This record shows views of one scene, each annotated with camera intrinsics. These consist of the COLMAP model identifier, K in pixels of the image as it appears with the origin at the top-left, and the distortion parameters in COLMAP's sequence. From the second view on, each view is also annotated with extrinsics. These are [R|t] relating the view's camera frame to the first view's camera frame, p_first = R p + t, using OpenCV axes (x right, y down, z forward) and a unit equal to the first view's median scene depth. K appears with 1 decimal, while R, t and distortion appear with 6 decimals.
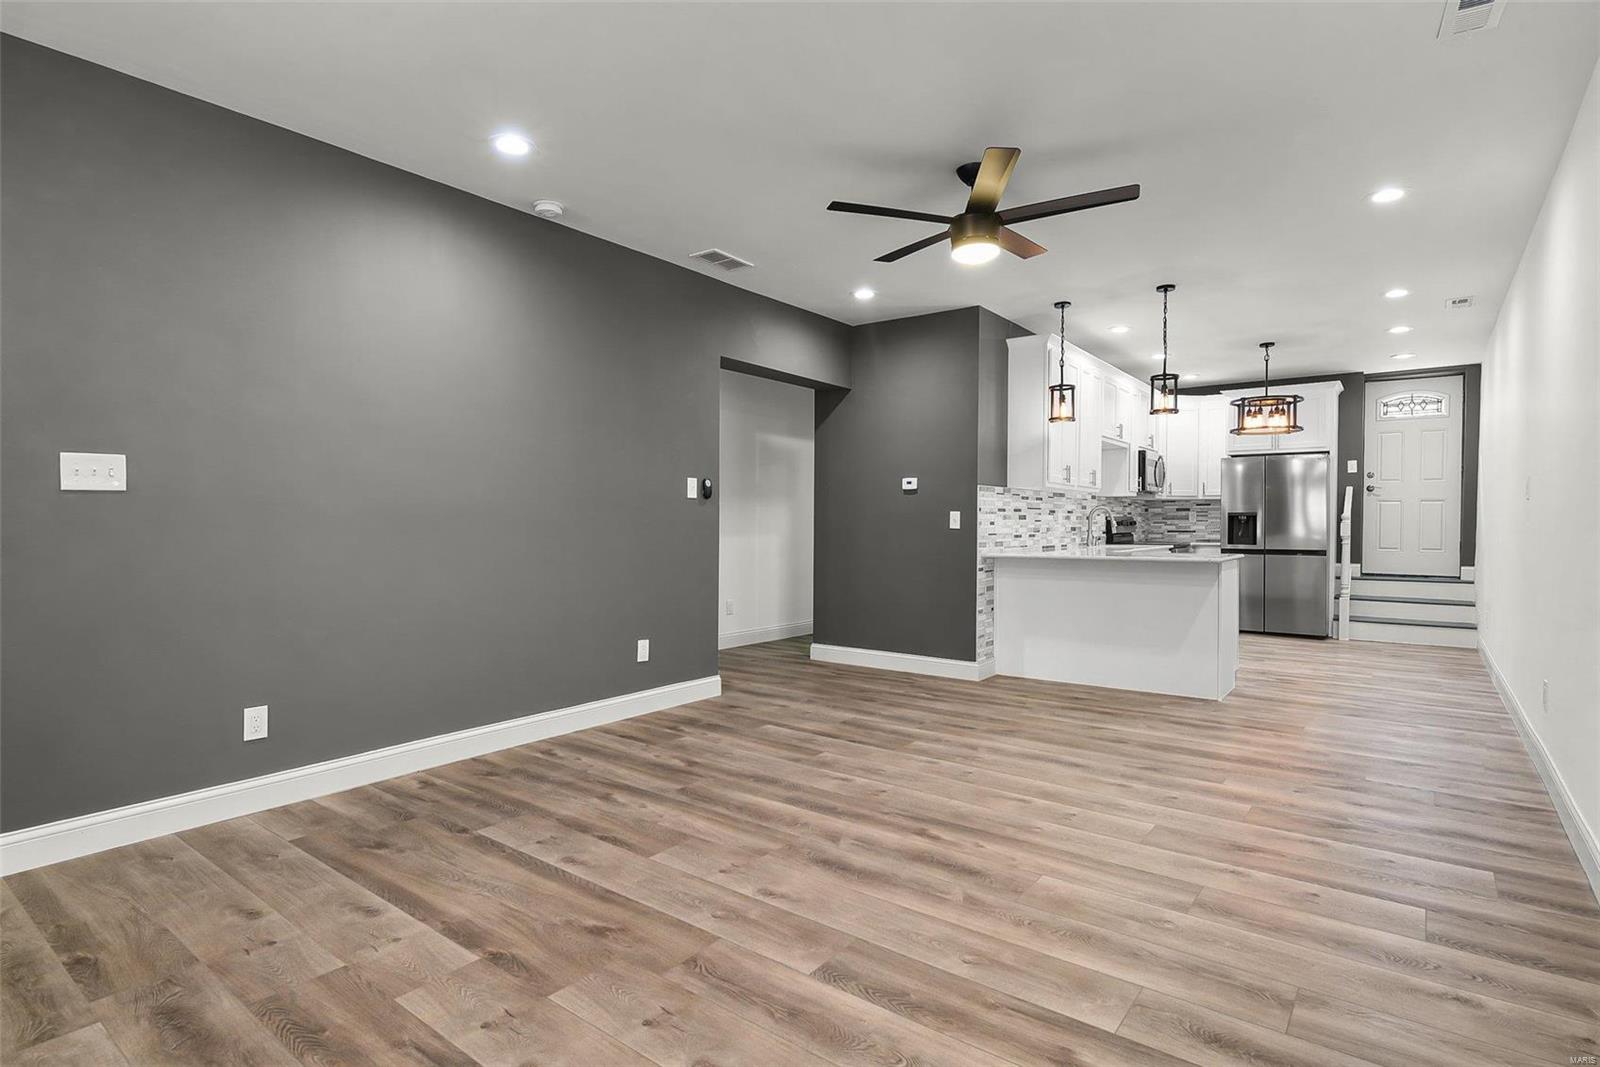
lens RADIAL K [[823.4, 0, 800.0], [0, 823.4, 533.5], [0, 0, 1]] dist [-0.004789, -0.000395]
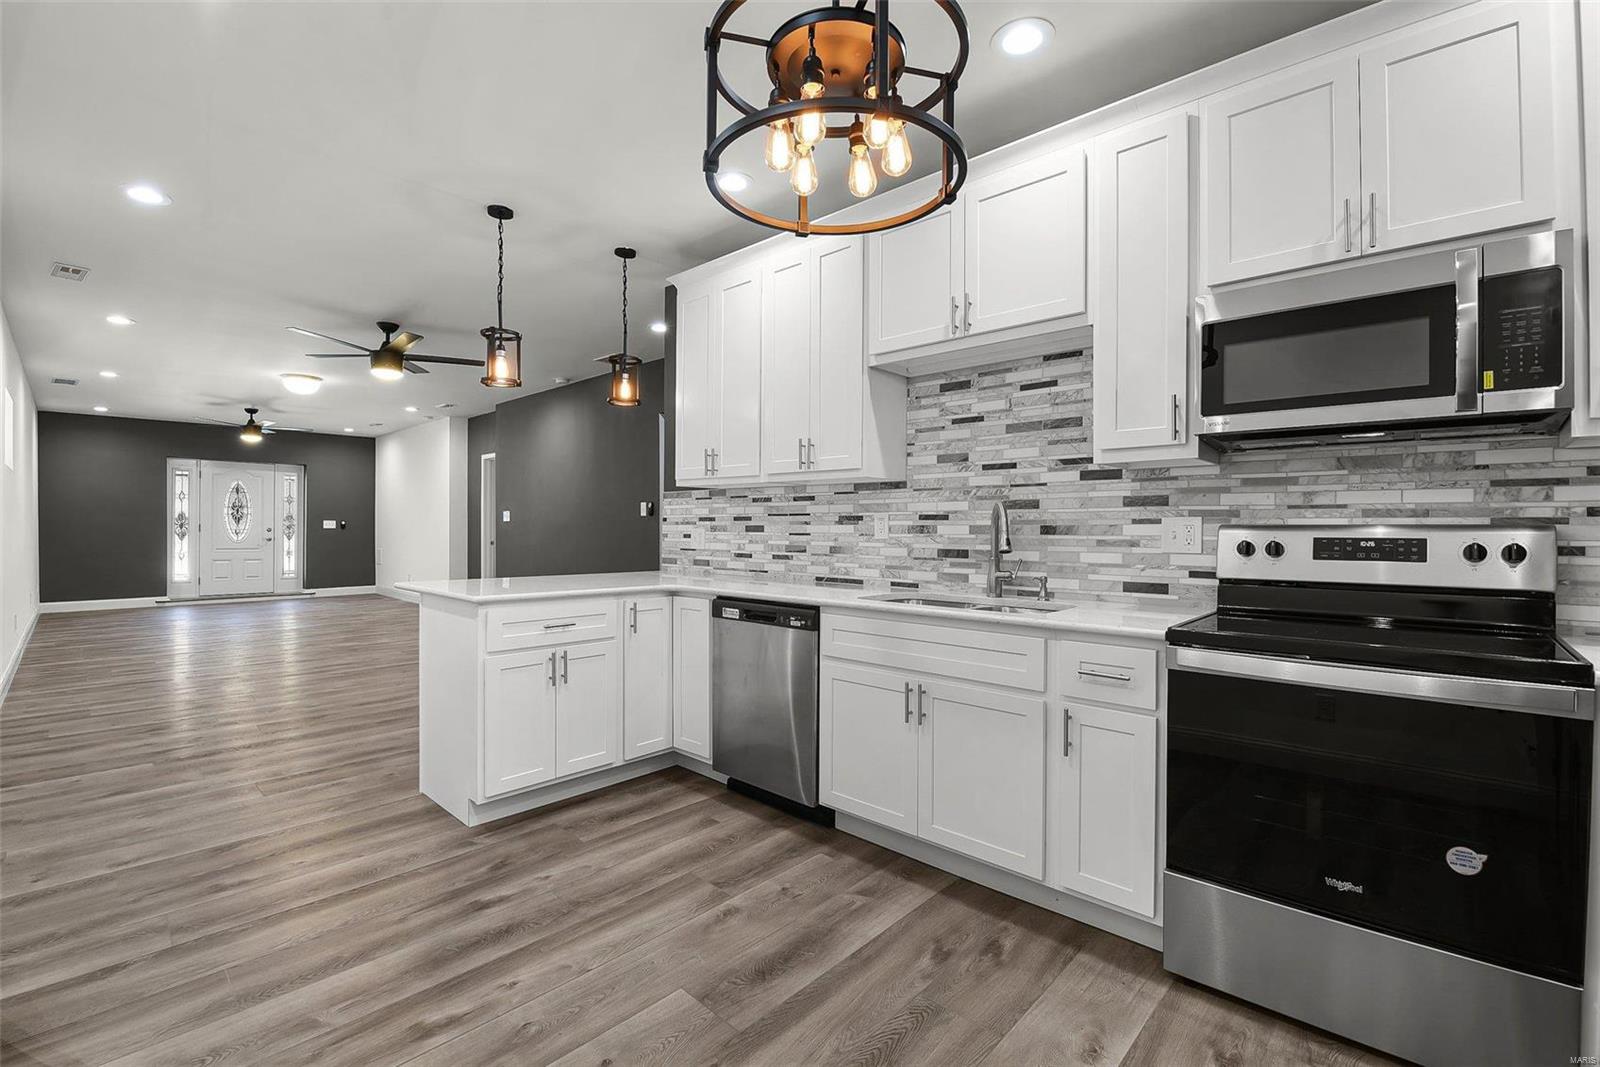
lens RADIAL K [[699.8, 0, 794.5], [0, 699.8, 531.2], [0, 0, 1]] dist [-0.001410, -0.011175]
pose [[-0.117568, 0.004342, -0.993055, 0.672099], [-0.017981, 0.999817, 0.006501, -0.017322], [0.992902, 0.018620, -0.117468, 0.874110]]
